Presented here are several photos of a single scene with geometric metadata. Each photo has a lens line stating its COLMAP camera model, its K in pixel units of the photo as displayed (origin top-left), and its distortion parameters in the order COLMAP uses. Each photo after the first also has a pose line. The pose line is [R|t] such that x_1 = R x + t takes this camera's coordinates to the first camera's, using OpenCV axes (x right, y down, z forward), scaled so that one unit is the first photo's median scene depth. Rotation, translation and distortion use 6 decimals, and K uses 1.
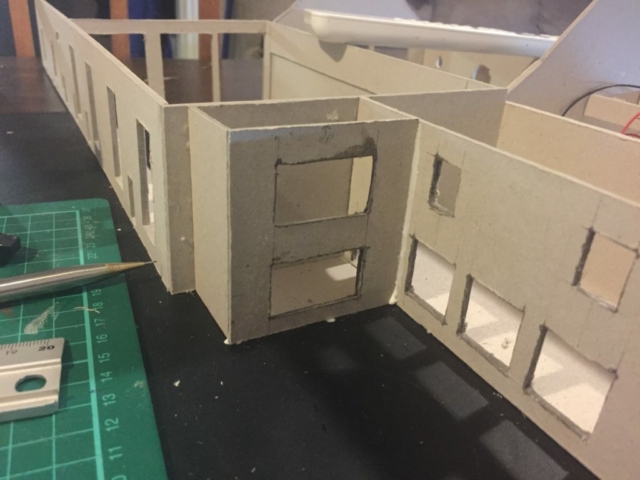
lens RADIAL K [[558.0, 0, 304.0], [0, 558.0, 239.2], [0, 0, 1]] dist [0.050245, -0.002939]
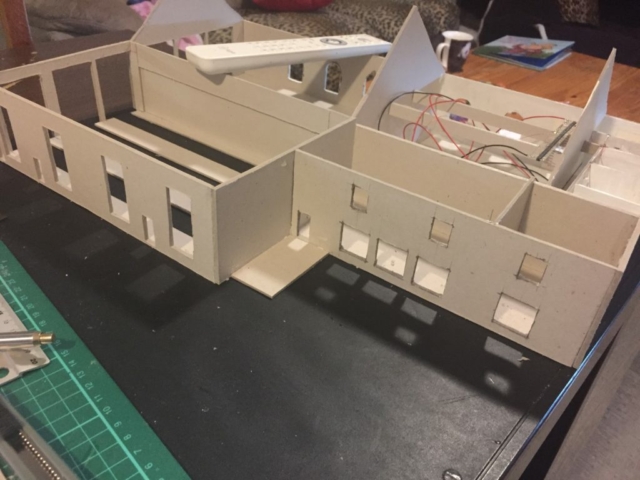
lens RADIAL K [[558.0, 0, 304.0], [0, 558.0, 239.2], [0, 0, 1]] dist [0.050245, -0.002939]
pose [[0.906088, -0.245839, 0.344338, -0.625866], [0.188052, 0.963062, 0.192737, -0.358618], [-0.379001, -0.109883, 0.918849, -0.752095]]
